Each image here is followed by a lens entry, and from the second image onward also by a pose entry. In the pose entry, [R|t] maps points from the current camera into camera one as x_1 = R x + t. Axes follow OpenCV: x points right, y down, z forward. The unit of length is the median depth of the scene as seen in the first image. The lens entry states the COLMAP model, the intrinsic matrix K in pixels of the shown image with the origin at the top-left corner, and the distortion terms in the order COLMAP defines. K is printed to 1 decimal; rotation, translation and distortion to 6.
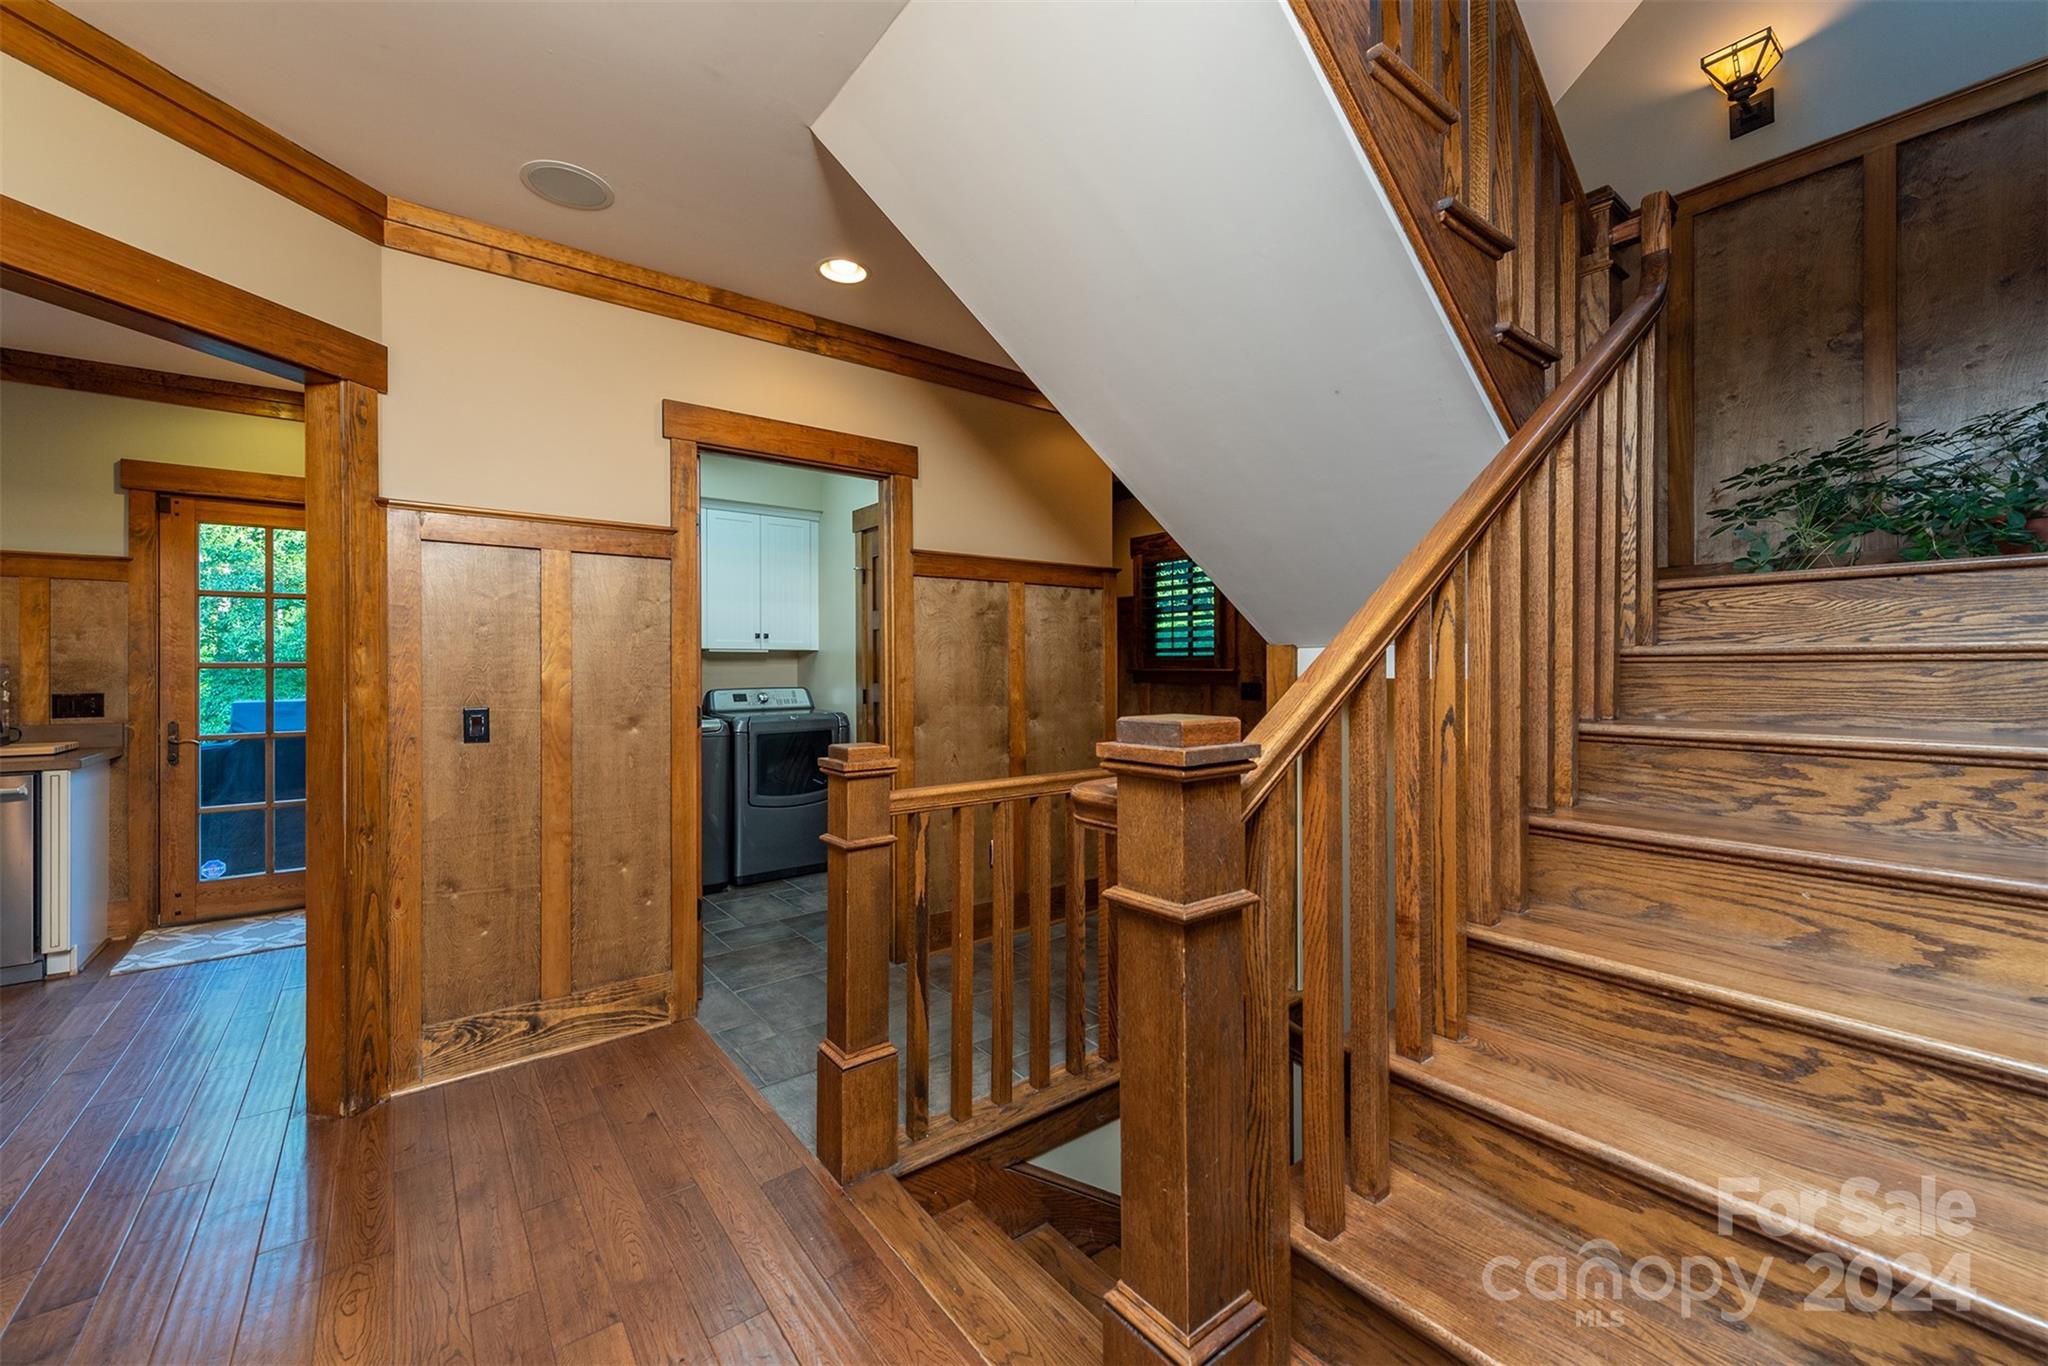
lens RADIAL K [[818.7, 0, 1036.5], [0, 818.7, 661.4], [0, 0, 1]] dist [0.006701, -0.000815]
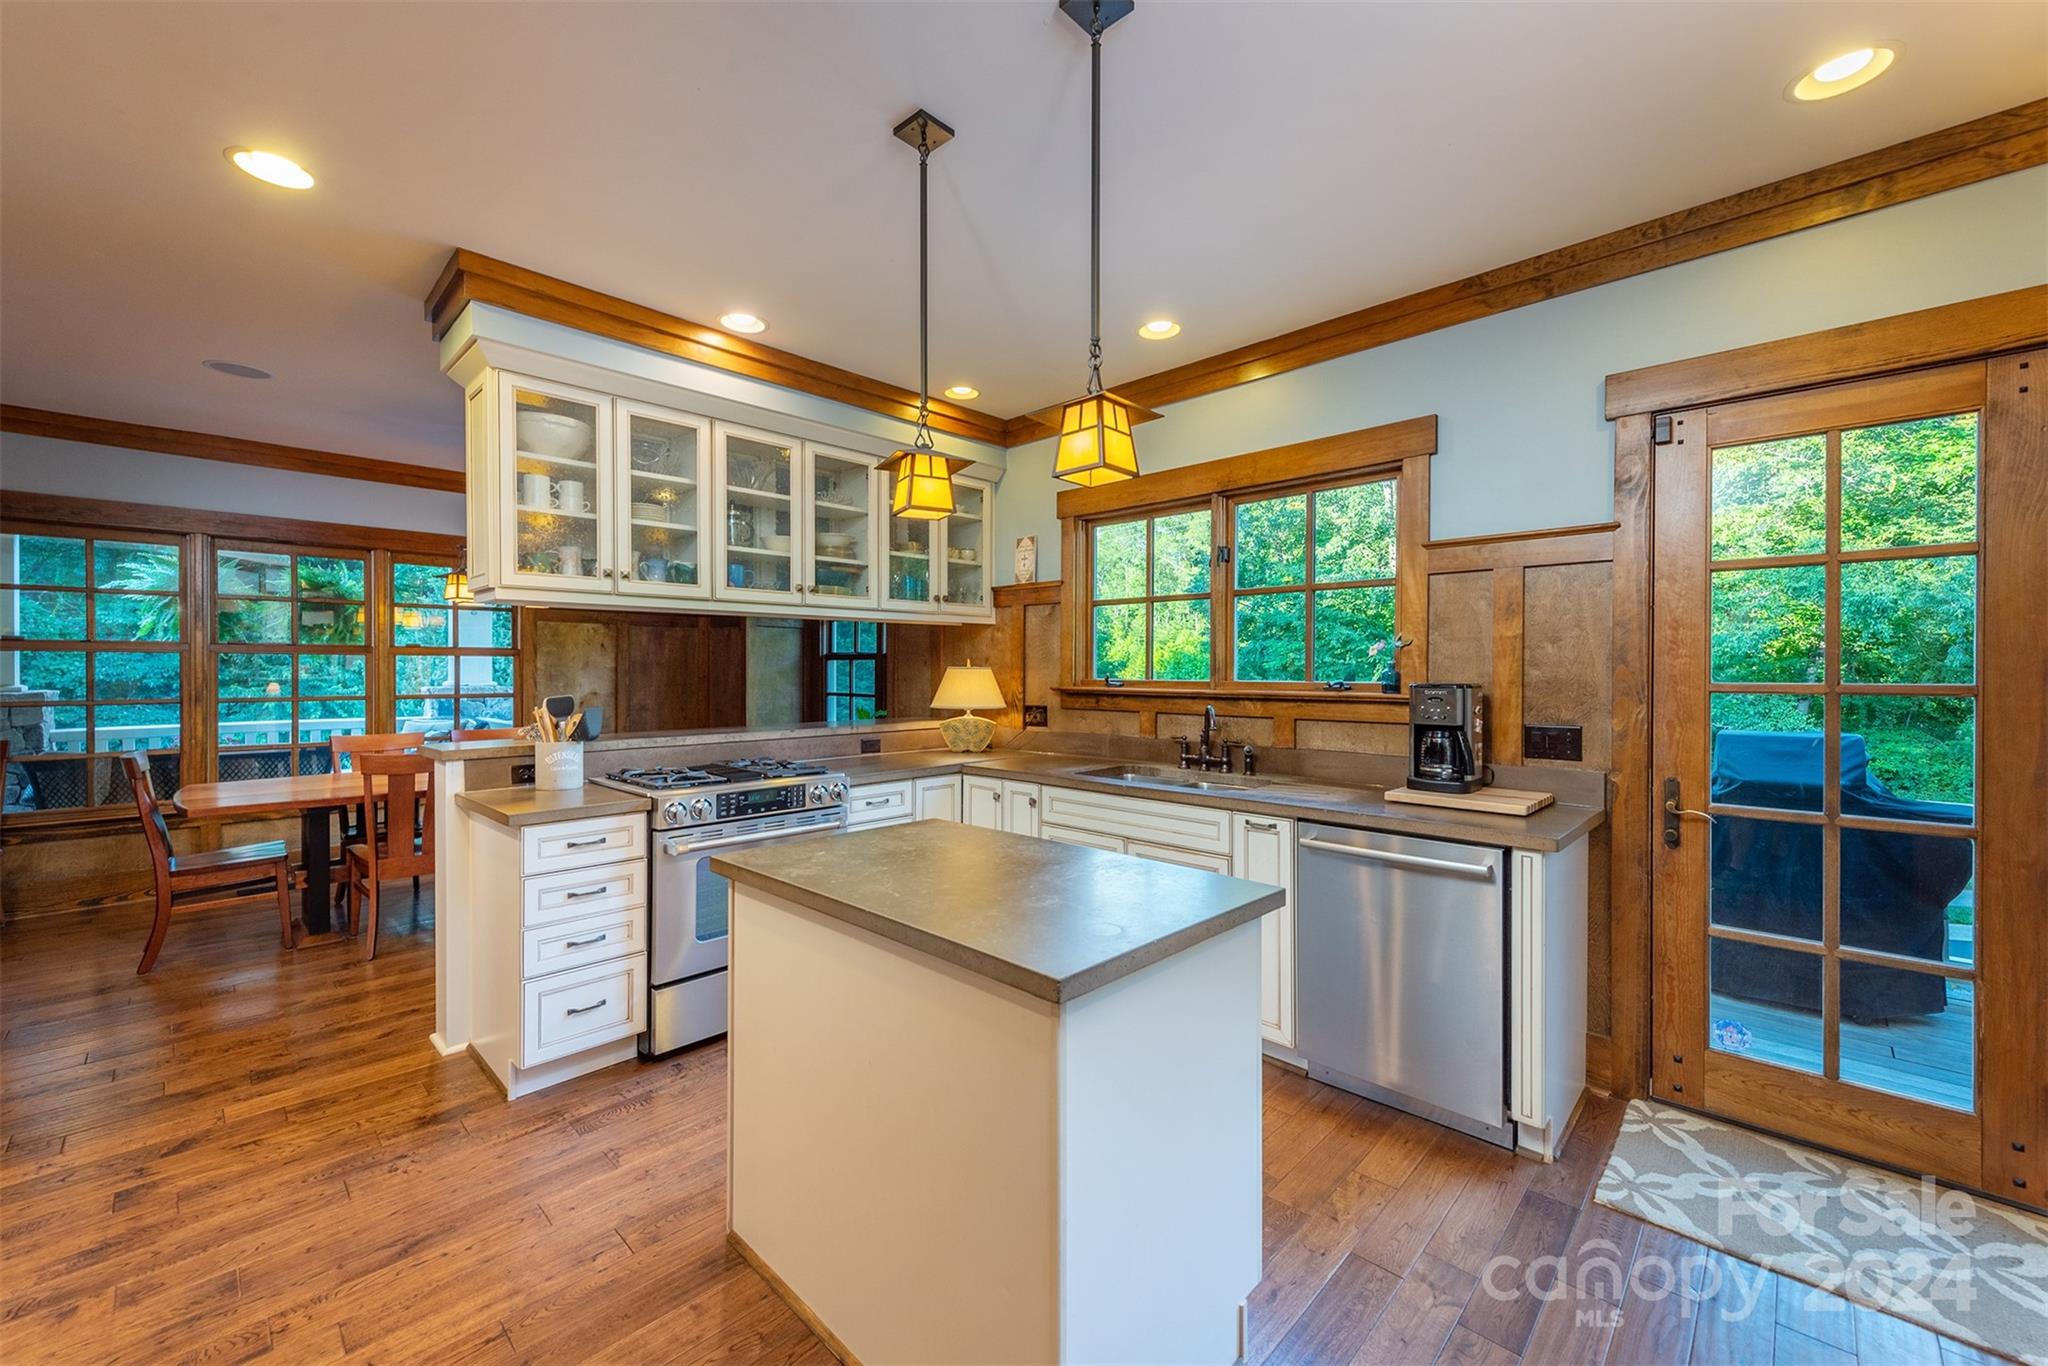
lens RADIAL K [[818.7, 0, 1009.2], [0, 818.7, 674.4], [0, 0, 1]] dist [0.006701, -0.000815]
pose [[0.128847, 0.008640, -0.991627, -0.500093], [0.001013, 0.999960, 0.008844, -0.011296], [0.991664, -0.002144, 0.128833, 0.426266]]
